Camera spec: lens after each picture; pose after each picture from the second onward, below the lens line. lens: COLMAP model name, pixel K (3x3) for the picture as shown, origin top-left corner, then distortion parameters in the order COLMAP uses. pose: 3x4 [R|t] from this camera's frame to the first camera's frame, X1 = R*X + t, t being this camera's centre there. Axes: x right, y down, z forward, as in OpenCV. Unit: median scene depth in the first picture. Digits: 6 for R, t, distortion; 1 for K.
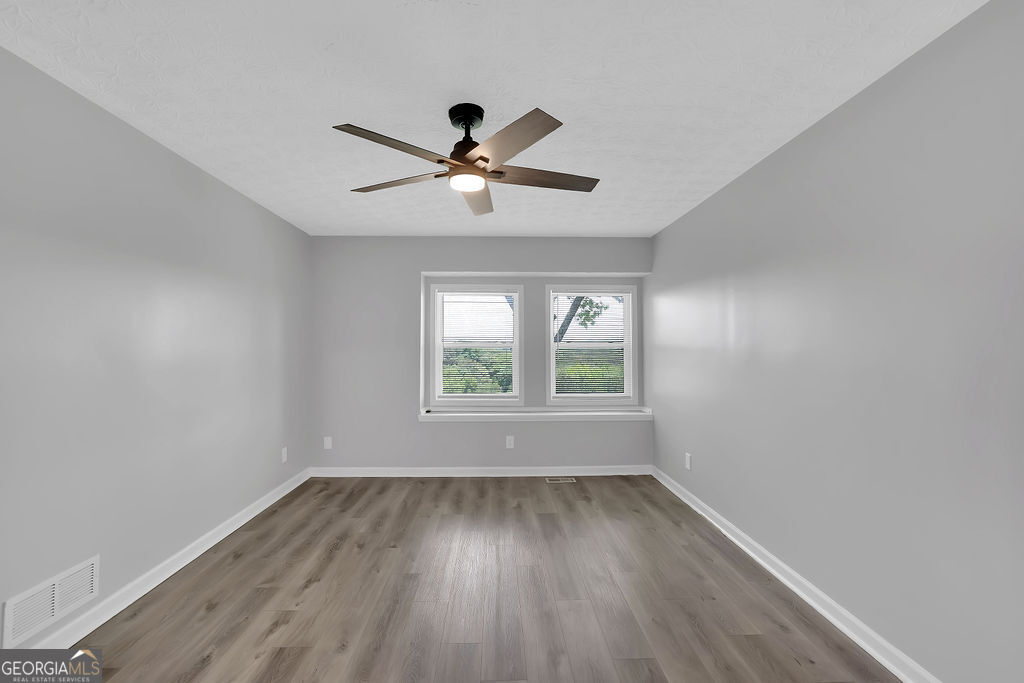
lens RADIAL K [[452.5, 0, 513.4], [0, 452.5, 338.0], [0, 0, 1]] dist [-0.036978, 0.004418]
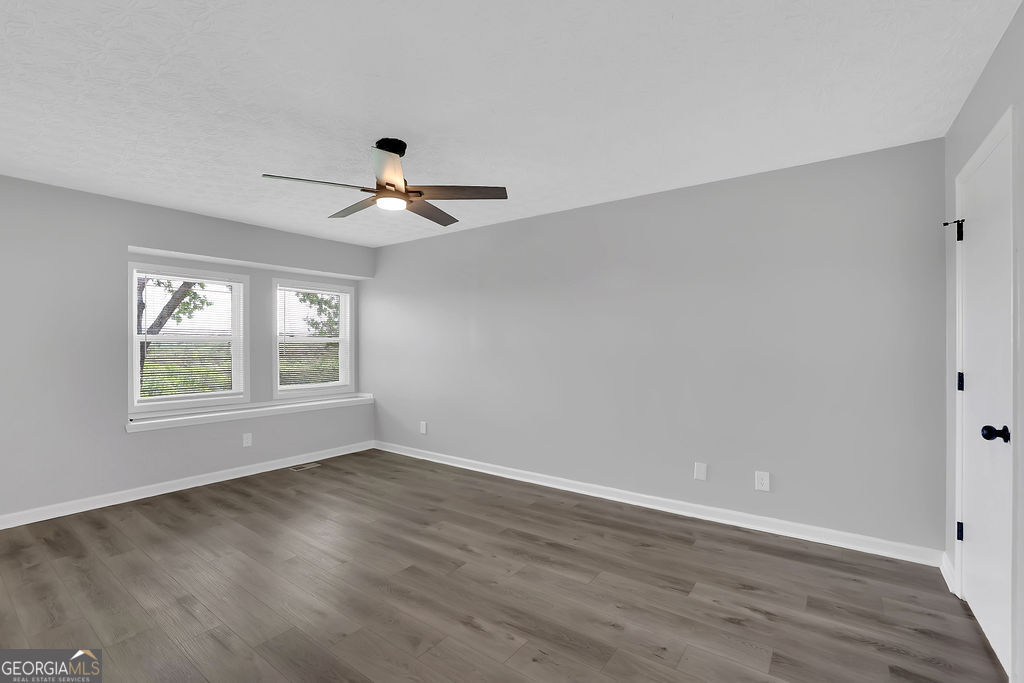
lens RADIAL K [[452.5, 0, 506.4], [0, 452.5, 343.6], [0, 0, 1]] dist [-0.036978, 0.004418]
pose [[0.619562, -0.000334, 0.784948, -0.700841], [-0.019238, 0.999693, 0.015610, 0.001123], [-0.784712, -0.024772, 0.619365, -0.020420]]
